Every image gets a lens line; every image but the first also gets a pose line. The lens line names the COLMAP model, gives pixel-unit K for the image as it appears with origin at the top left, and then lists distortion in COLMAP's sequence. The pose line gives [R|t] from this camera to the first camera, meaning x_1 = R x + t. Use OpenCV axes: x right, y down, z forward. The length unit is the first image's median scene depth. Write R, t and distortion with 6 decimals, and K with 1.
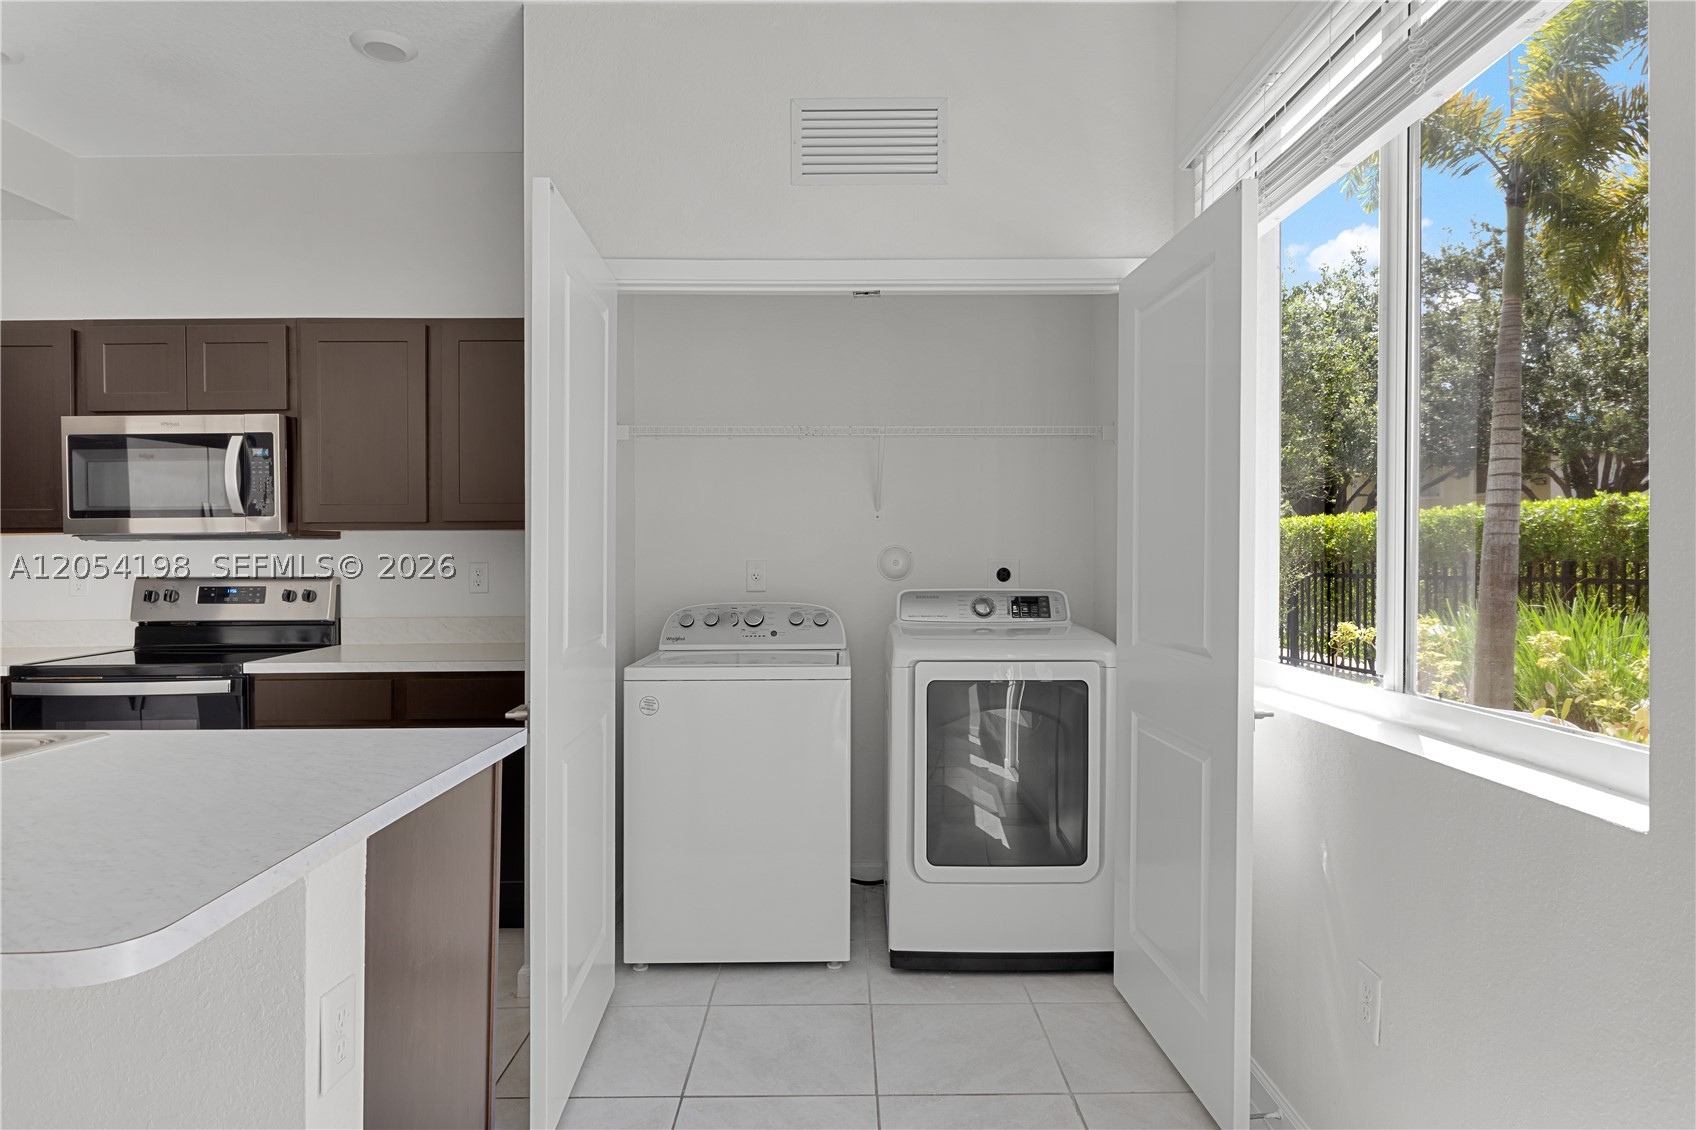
lens RADIAL K [[971.9, 0, 848.0], [0, 971.9, 565.0], [0, 0, 1]] dist [0.001849, 0.000497]
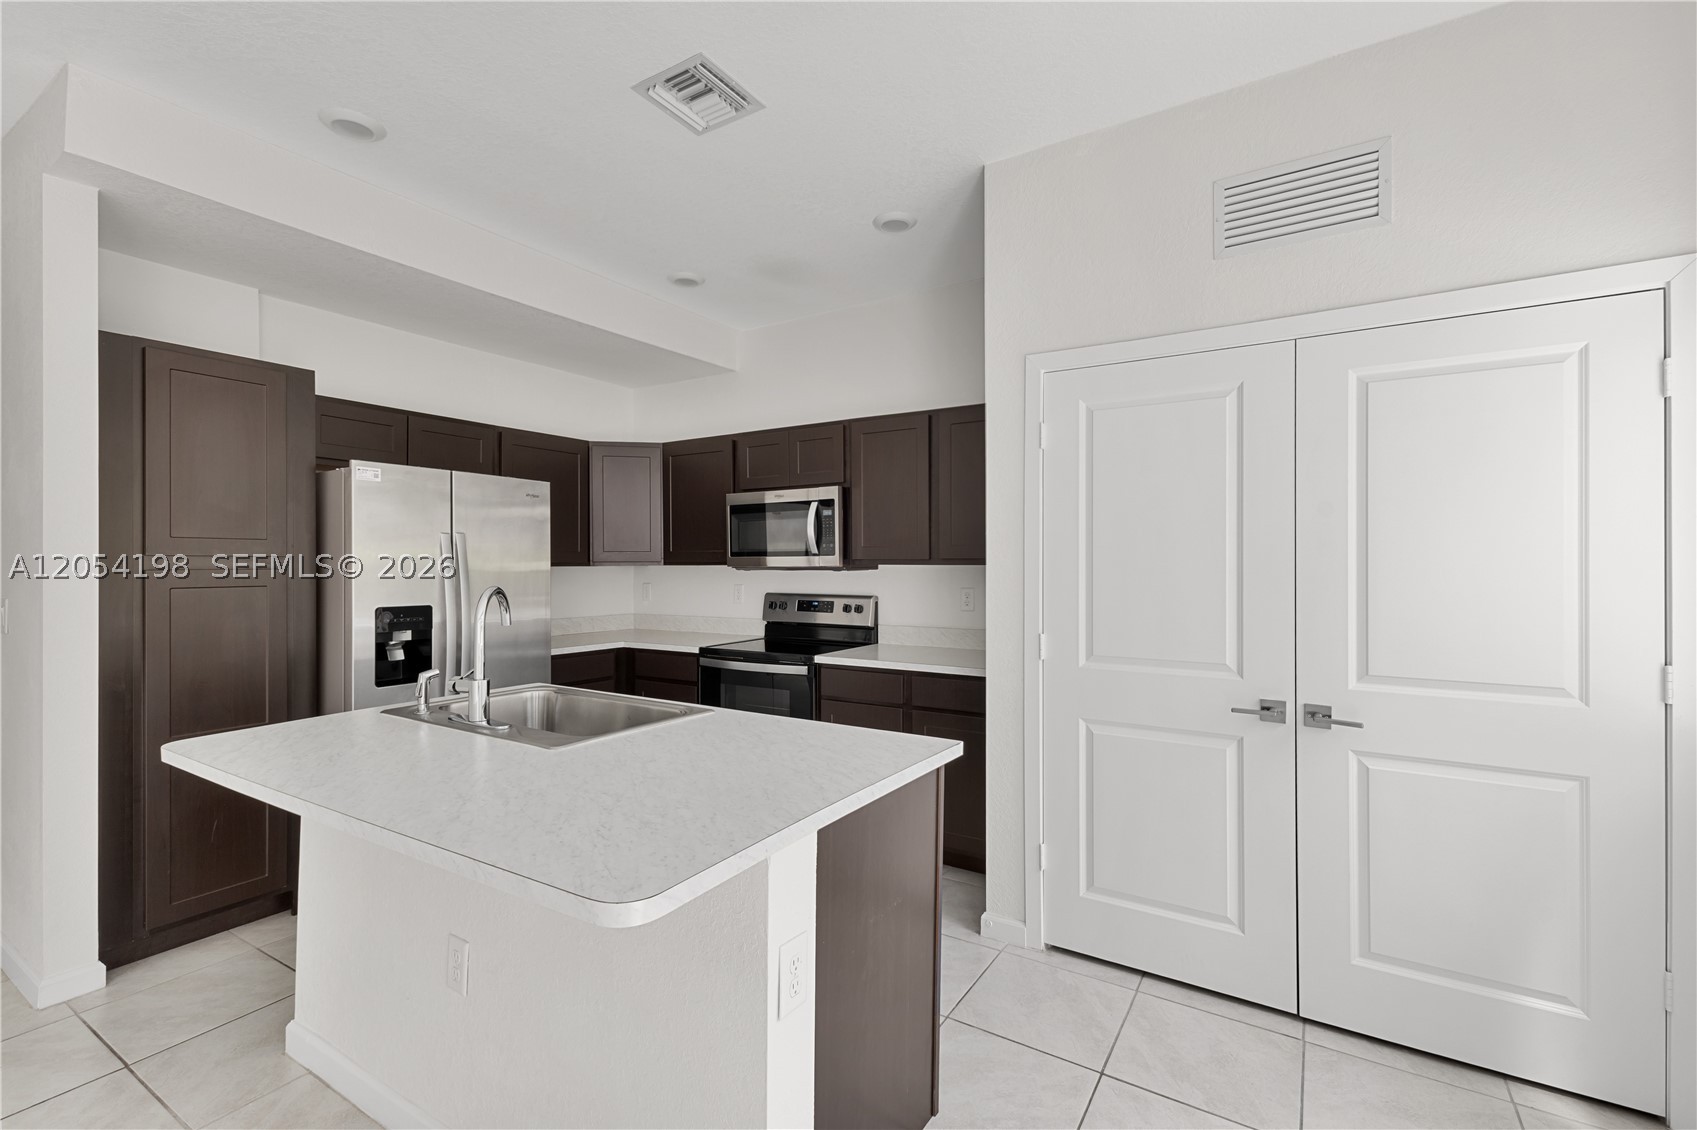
lens RADIAL K [[751.7, 0, 854.0], [0, 751.7, 555.3], [0, 0, 1]] dist [0.009152, 0.000190]
pose [[0.843869, -0.002011, -0.536545, 0.043146], [-0.006855, 0.999871, -0.014529, -0.034103], [0.536505, 0.015939, 0.843746, 0.057021]]
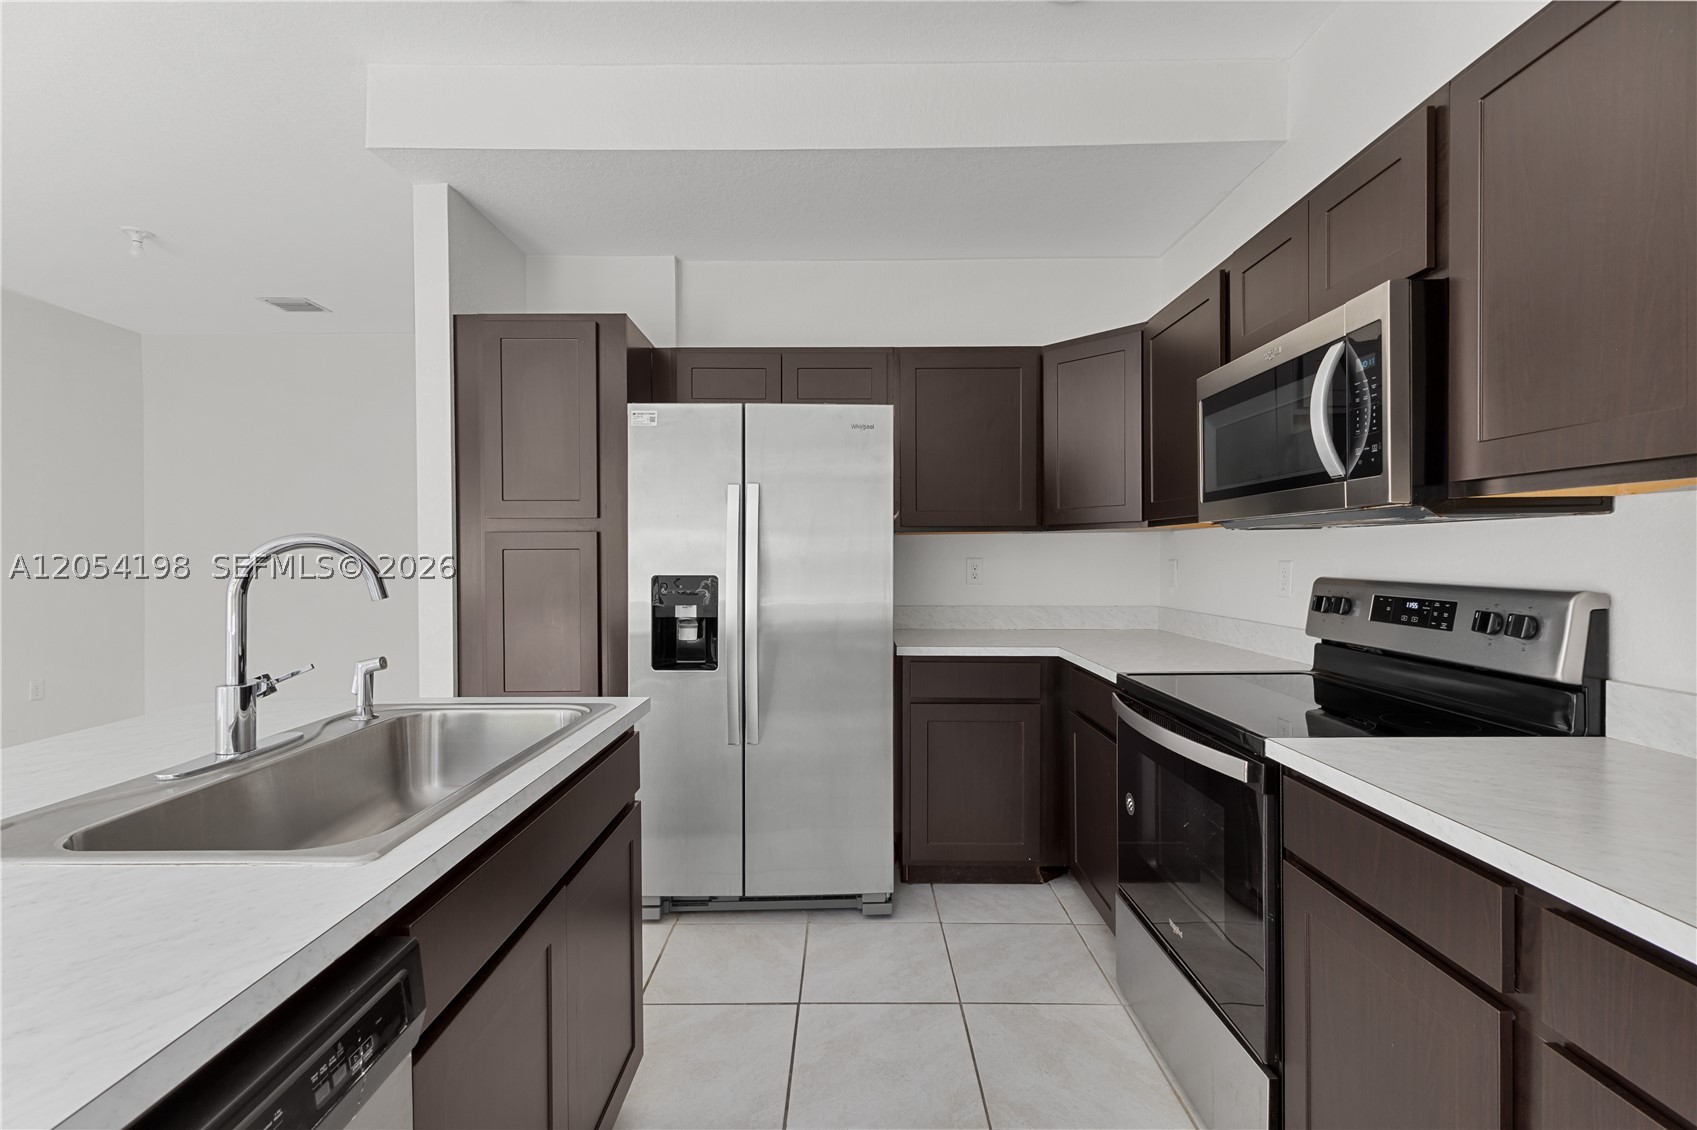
lens RADIAL K [[746.7, 0, 839.3], [0, 746.7, 555.0], [0, 0, 1]] dist [0.010926, -0.000009]
pose [[-0.011978, 0.006720, -0.999906, -0.168000], [-0.004142, 0.999969, 0.006770, -0.007465], [0.999920, 0.004223, -0.011950, 0.700914]]
